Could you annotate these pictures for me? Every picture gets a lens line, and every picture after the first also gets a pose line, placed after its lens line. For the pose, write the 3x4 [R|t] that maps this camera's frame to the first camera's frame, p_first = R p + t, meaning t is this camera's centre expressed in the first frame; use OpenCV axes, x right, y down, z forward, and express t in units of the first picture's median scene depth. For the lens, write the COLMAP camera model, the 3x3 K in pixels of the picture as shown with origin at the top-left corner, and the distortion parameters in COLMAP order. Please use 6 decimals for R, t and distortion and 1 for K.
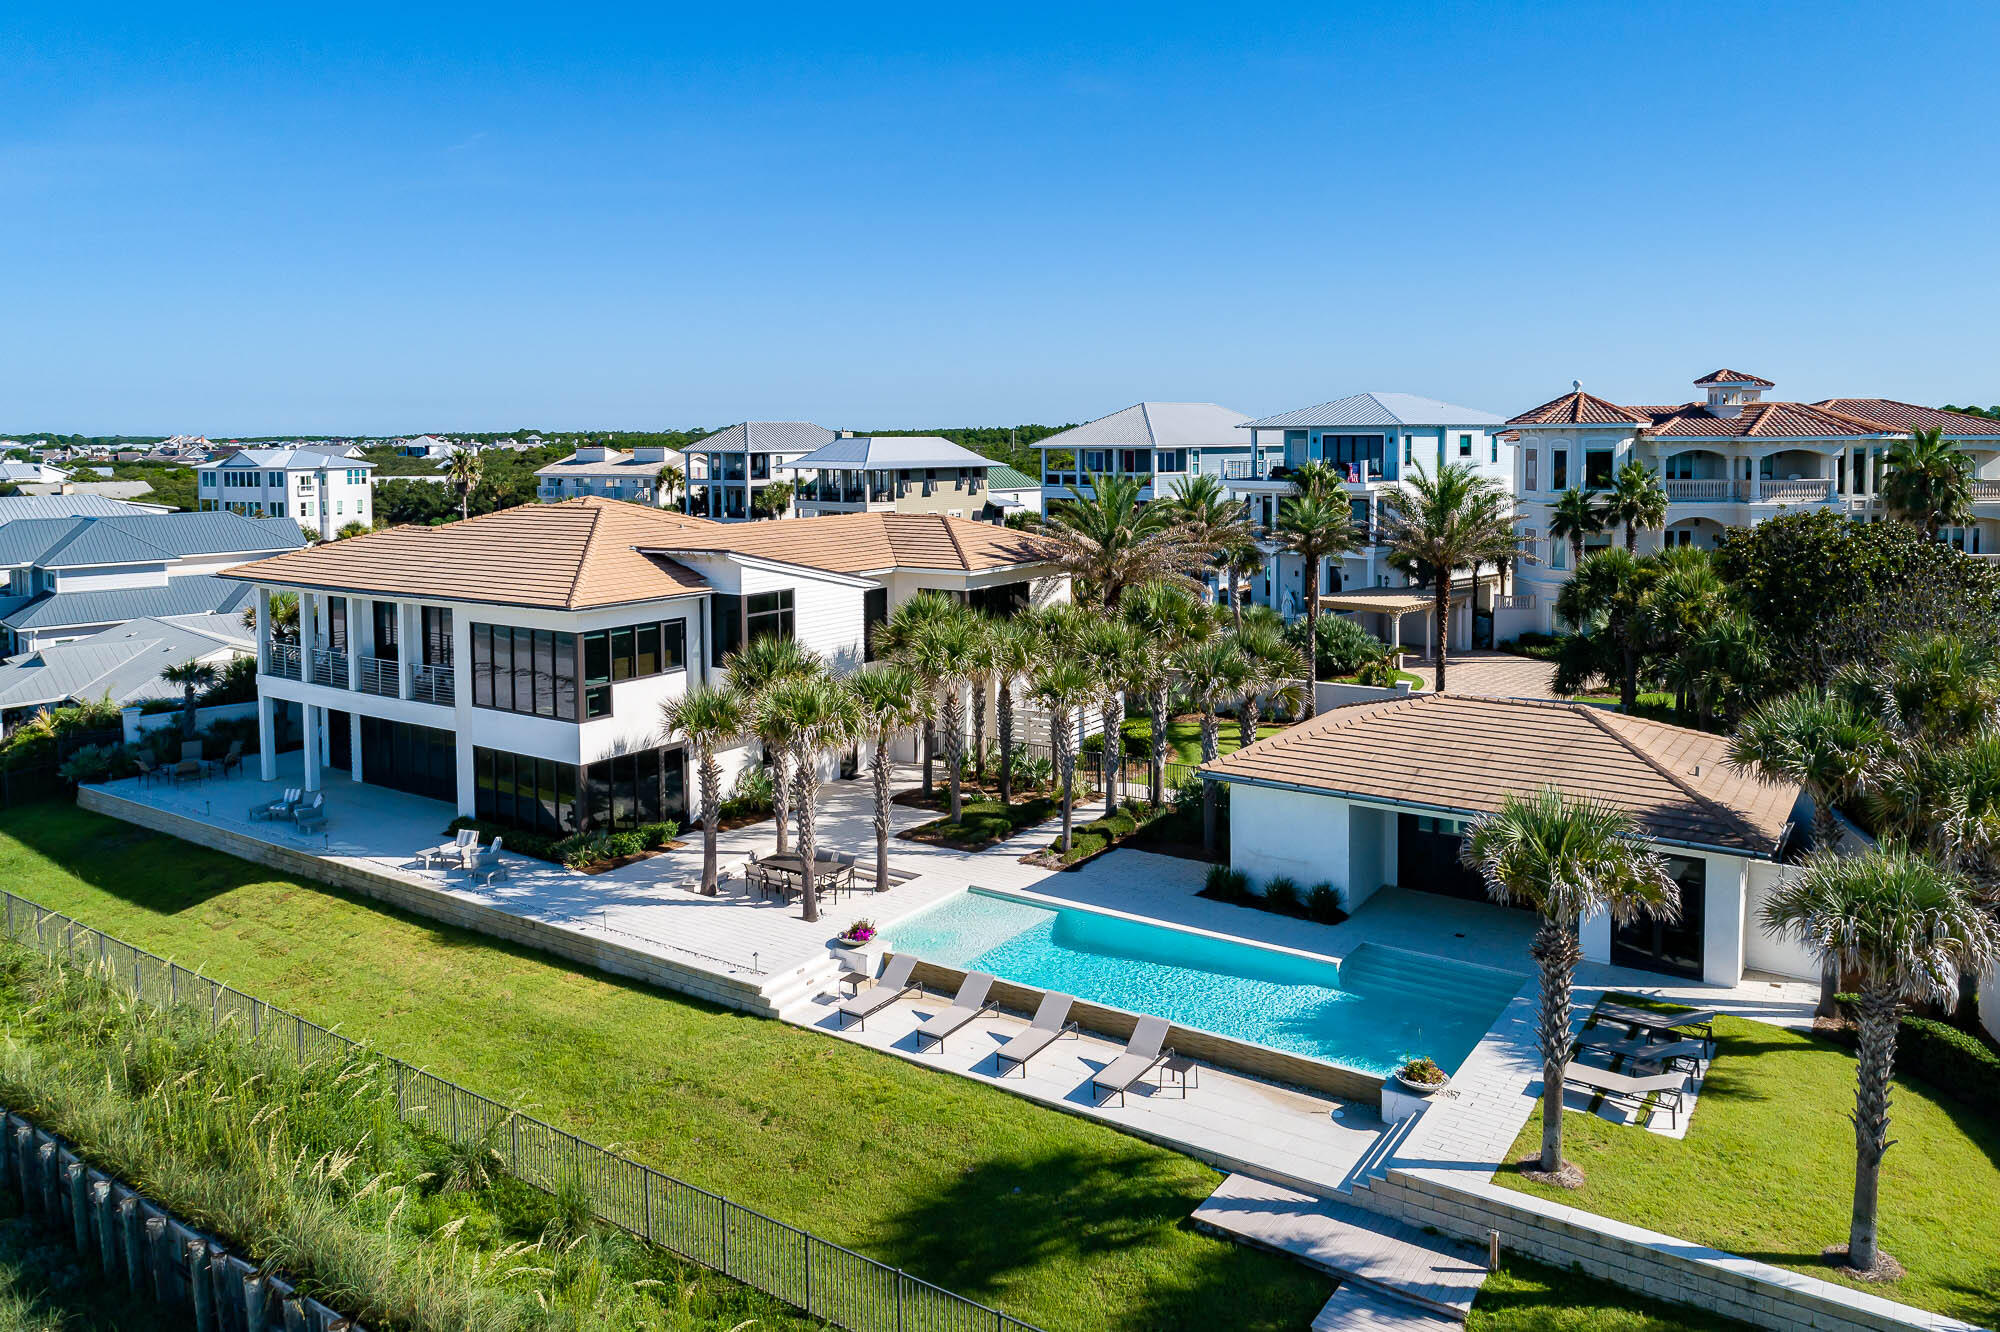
lens RADIAL K [[1350.5, 0, 1053.5], [0, 1350.5, 548.1], [0, 0, 1]] dist [0.002673, -0.001079]
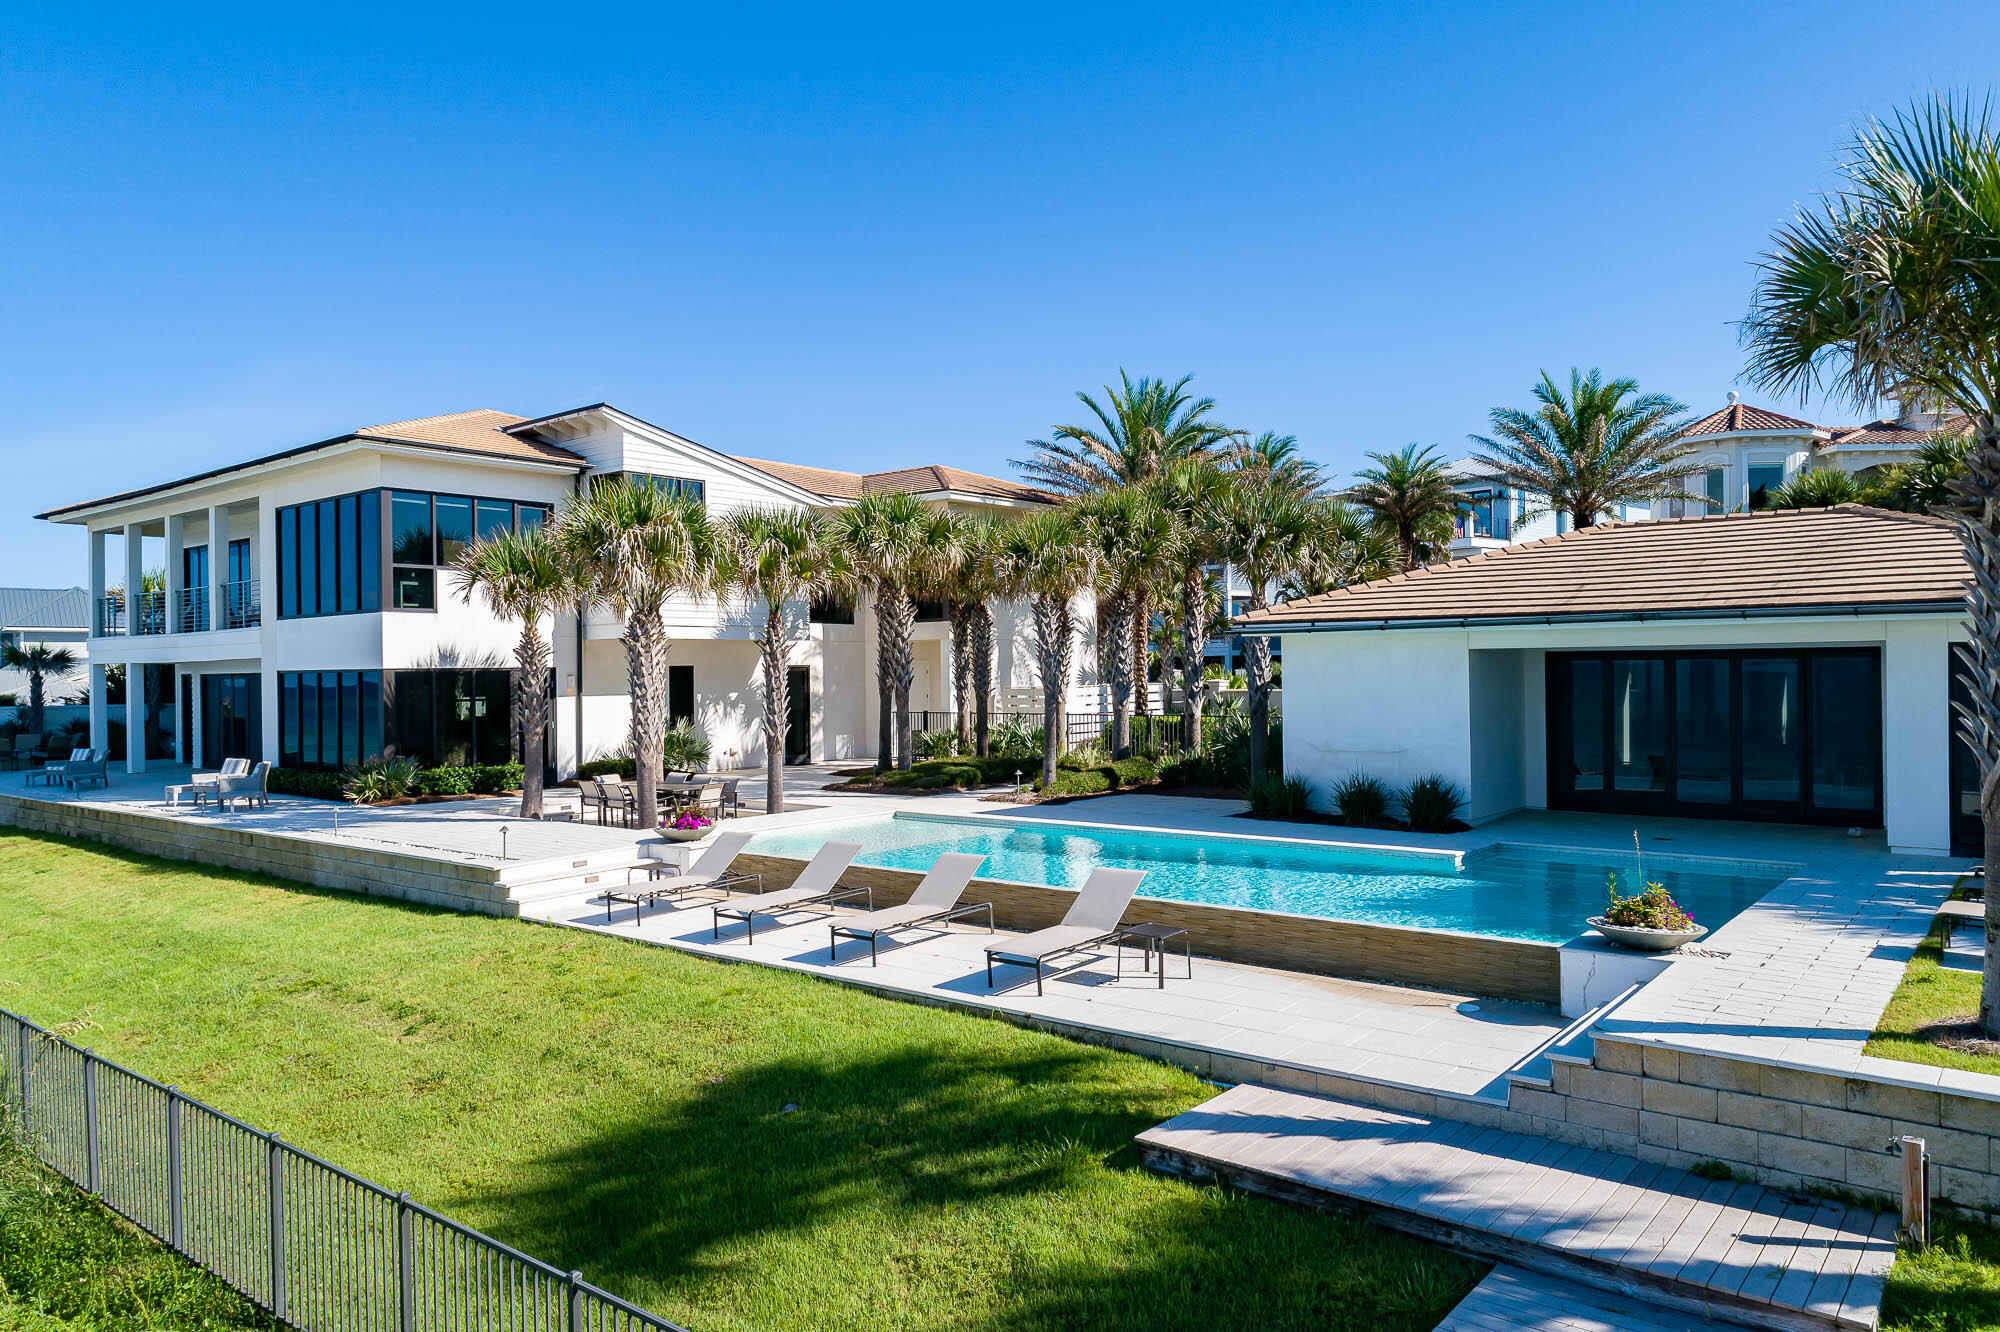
lens RADIAL K [[1350.5, 0, 1001.4], [0, 1350.5, 664.2], [0, 0, 1]] dist [0.002673, -0.001079]
pose [[0.994328, -0.013021, -0.105554, 0.062296], [0.006295, 0.997943, -0.063803, 0.214340], [0.106167, 0.062777, 0.992365, 0.319334]]
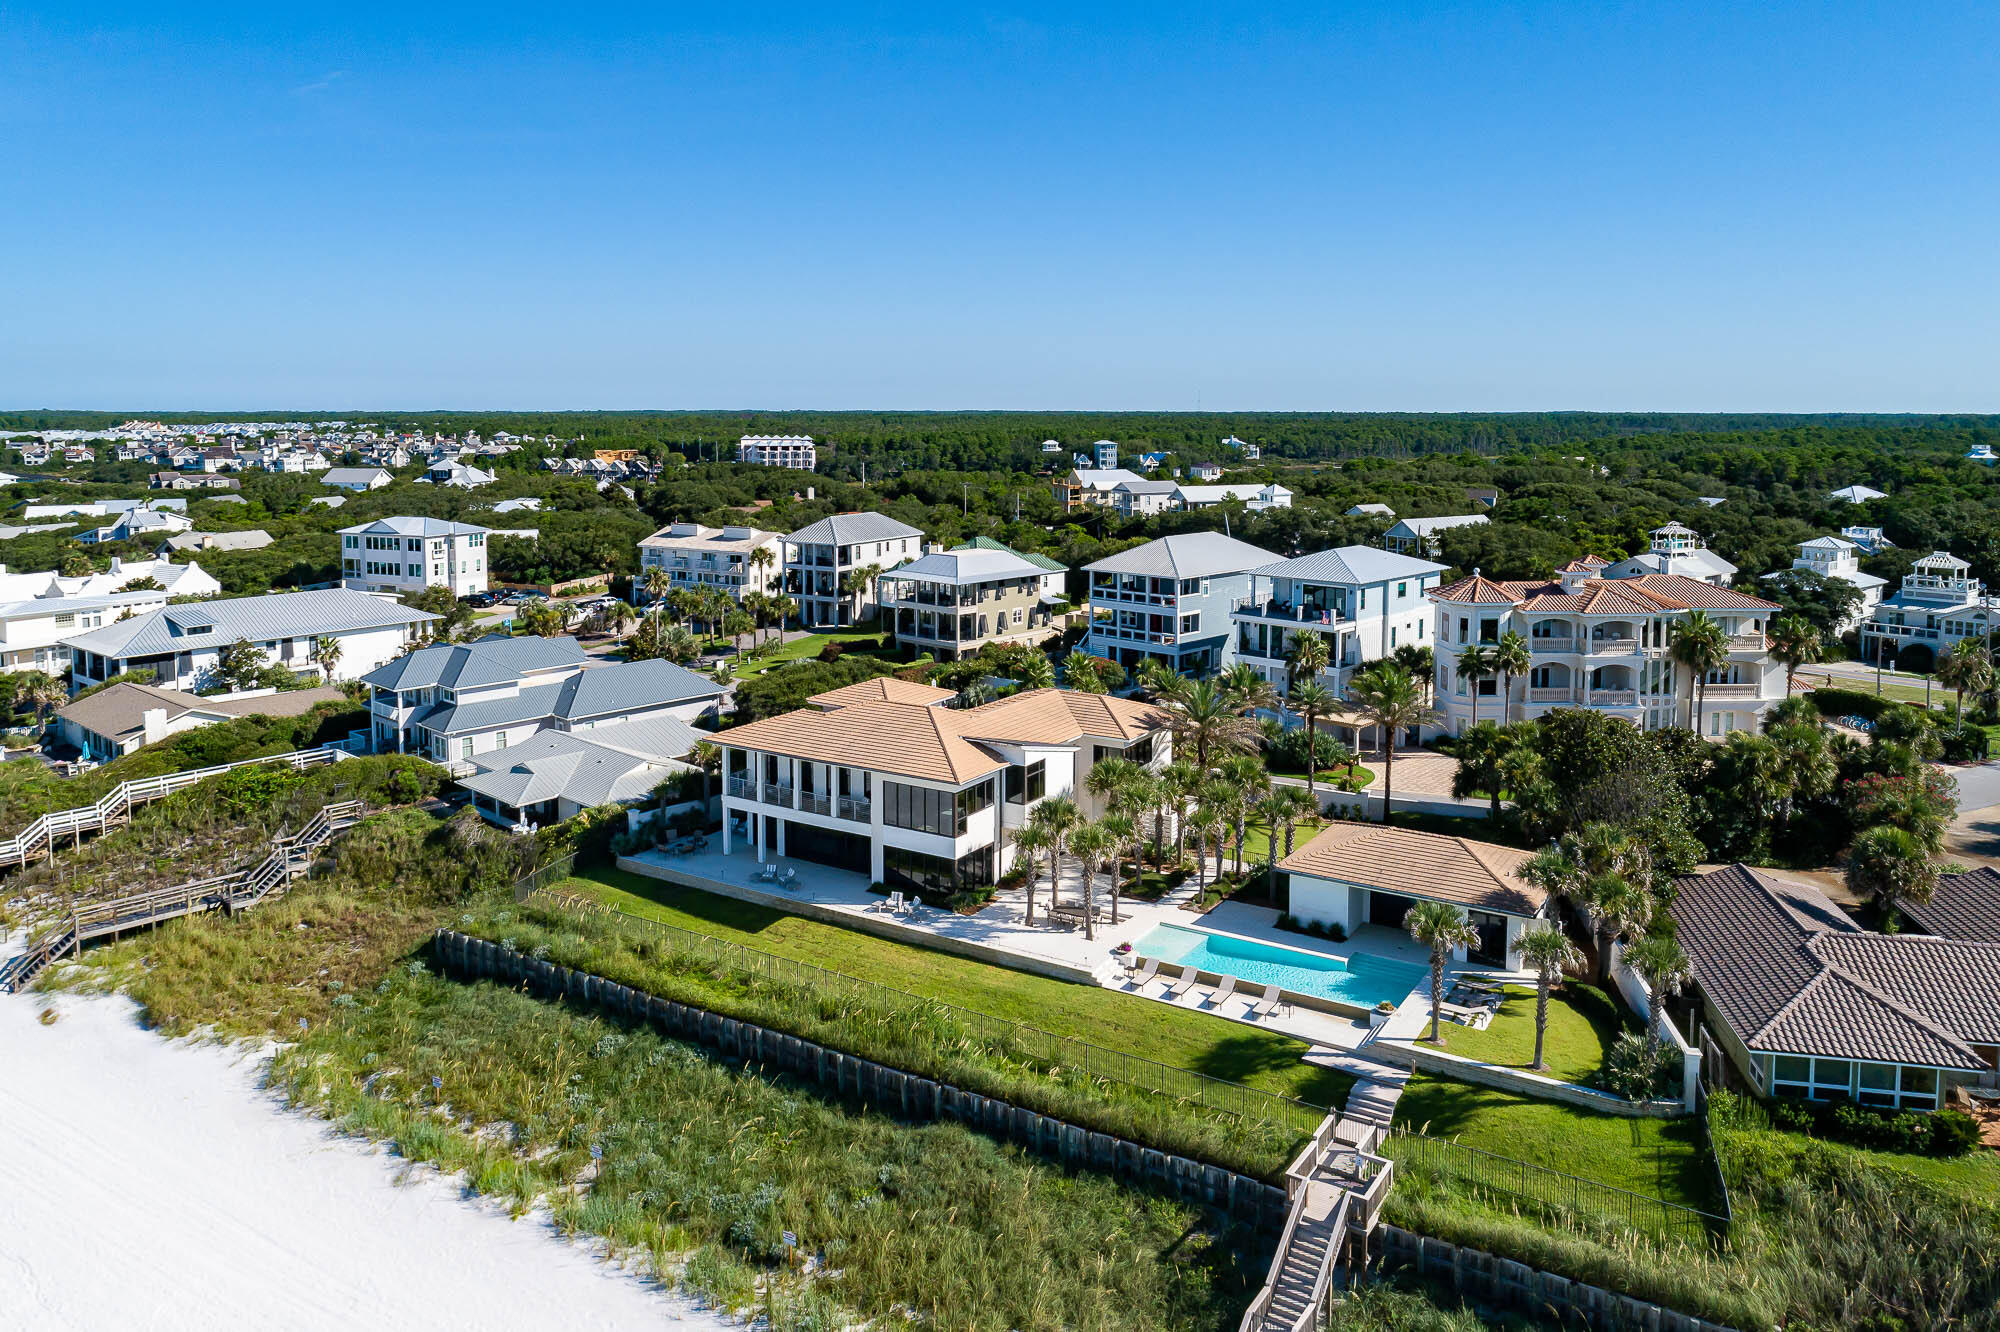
lens RADIAL K [[1350.5, 0, 1019.3], [0, 1350.5, 547.8], [0, 0, 1]] dist [0.002673, -0.001079]
pose [[0.999706, 0.005520, 0.023603, -0.313358], [-0.005907, 0.999849, 0.016347, -0.332506], [-0.023509, -0.016482, 0.999588, -0.980323]]
